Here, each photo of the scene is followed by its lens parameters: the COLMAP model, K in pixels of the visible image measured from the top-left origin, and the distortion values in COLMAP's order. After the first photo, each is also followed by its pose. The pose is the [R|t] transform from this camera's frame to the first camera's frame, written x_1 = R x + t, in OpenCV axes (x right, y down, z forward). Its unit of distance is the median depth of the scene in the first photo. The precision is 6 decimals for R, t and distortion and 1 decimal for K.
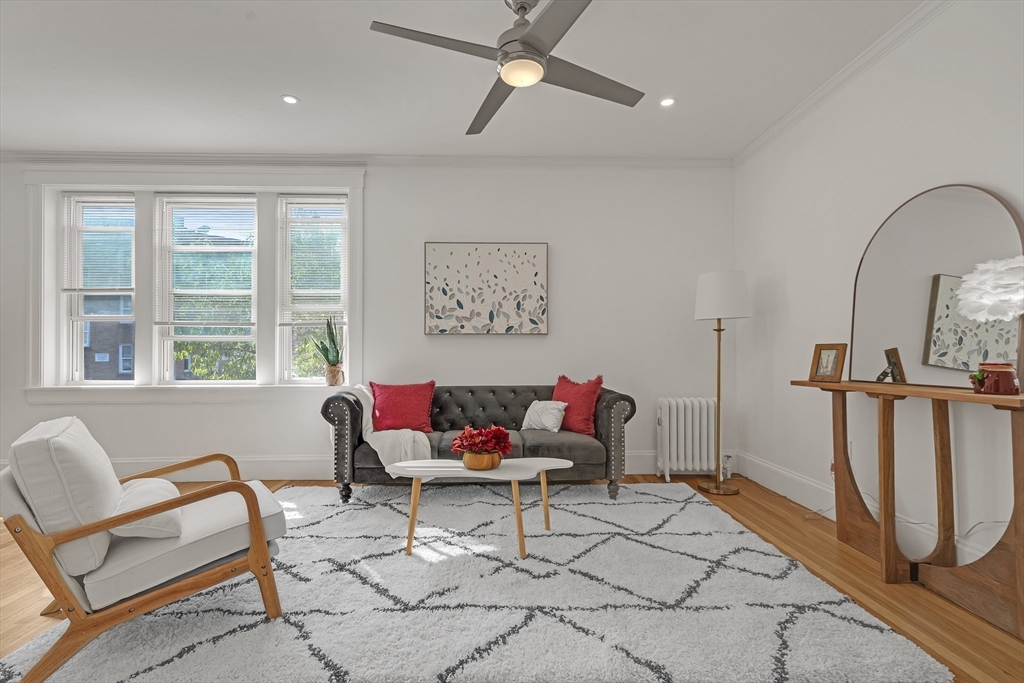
lens RADIAL K [[490.3, 0, 510.8], [0, 490.3, 345.4], [0, 0, 1]] dist [0.000968, 0.000072]
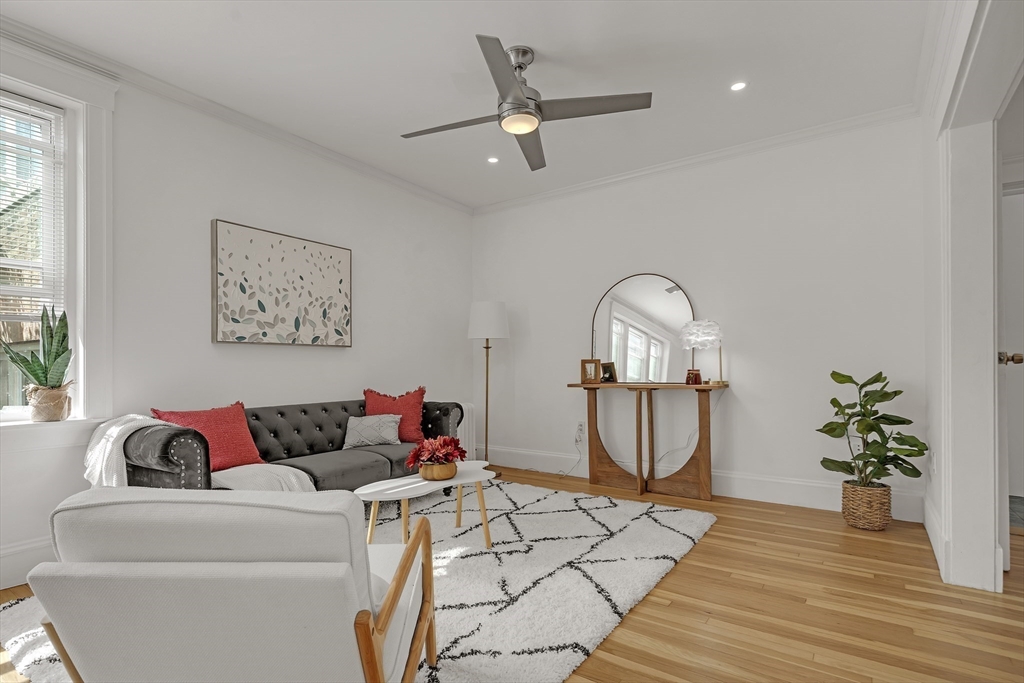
lens RADIAL K [[509.5, 0, 518.2], [0, 509.5, 365.0], [0, 0, 1]] dist [0.000476, 0.000450]
pose [[0.577679, -0.000495, 0.816264, -0.545564], [-0.008127, 0.999947, 0.006358, 0.004289], [-0.816224, -0.010307, 0.577644, 0.168457]]
